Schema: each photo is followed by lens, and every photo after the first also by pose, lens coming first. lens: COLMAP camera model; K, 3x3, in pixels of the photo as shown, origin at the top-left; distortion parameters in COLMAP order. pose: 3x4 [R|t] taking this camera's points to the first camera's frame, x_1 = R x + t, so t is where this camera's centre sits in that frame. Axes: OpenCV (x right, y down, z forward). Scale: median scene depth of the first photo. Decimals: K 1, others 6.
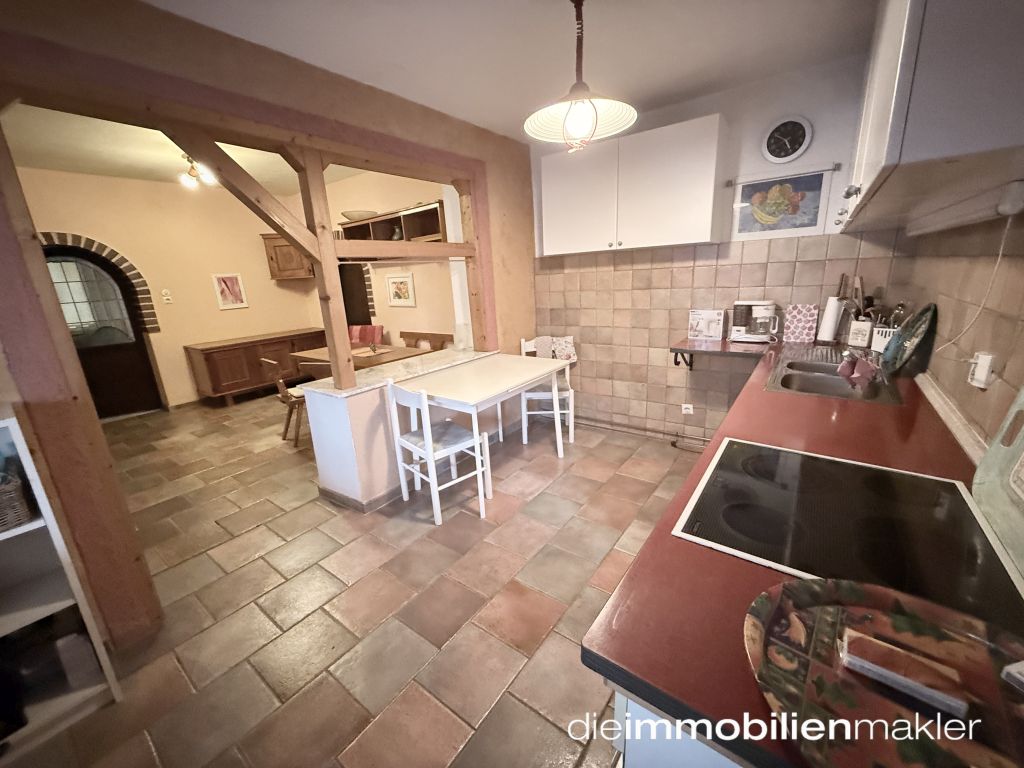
lens RADIAL K [[408.5, 0, 509.5], [0, 408.5, 383.4], [0, 0, 1]] dist [-0.001234, -0.000171]
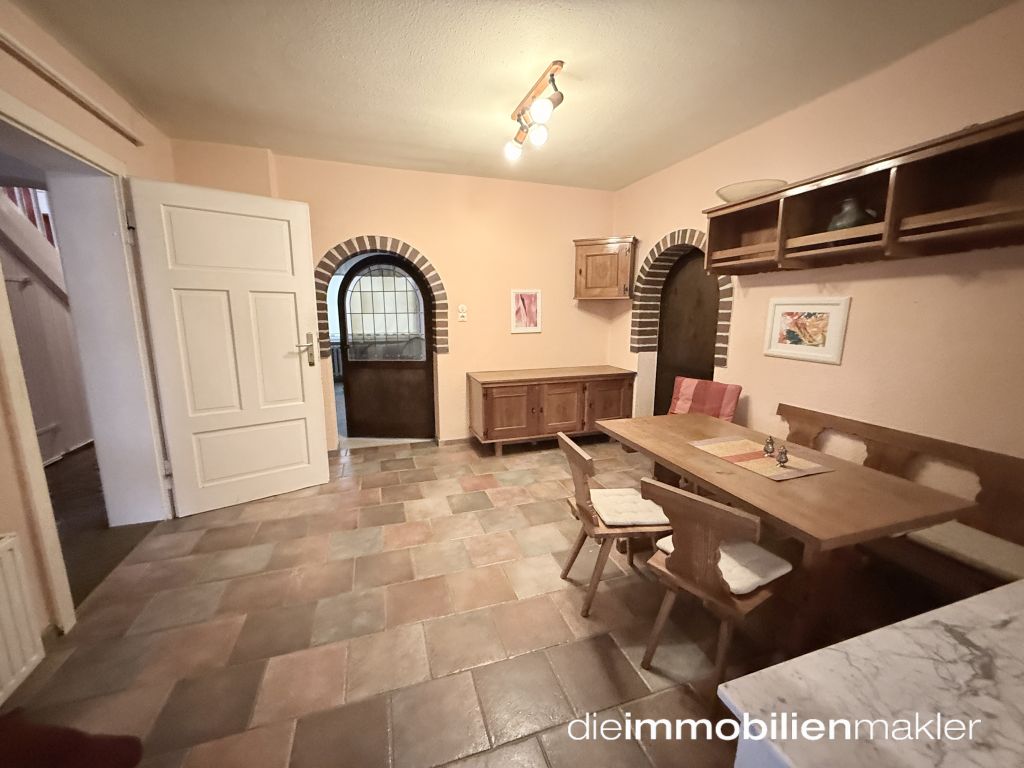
lens RADIAL K [[408.5, 0, 510.9], [0, 408.5, 382.1], [0, 0, 1]] dist [-0.001234, -0.000171]
pose [[0.822313, 0.154190, -0.547747, -0.272319], [-0.192751, 0.981159, -0.013175, -0.080186], [0.535396, 0.116413, 0.836540, 0.363148]]
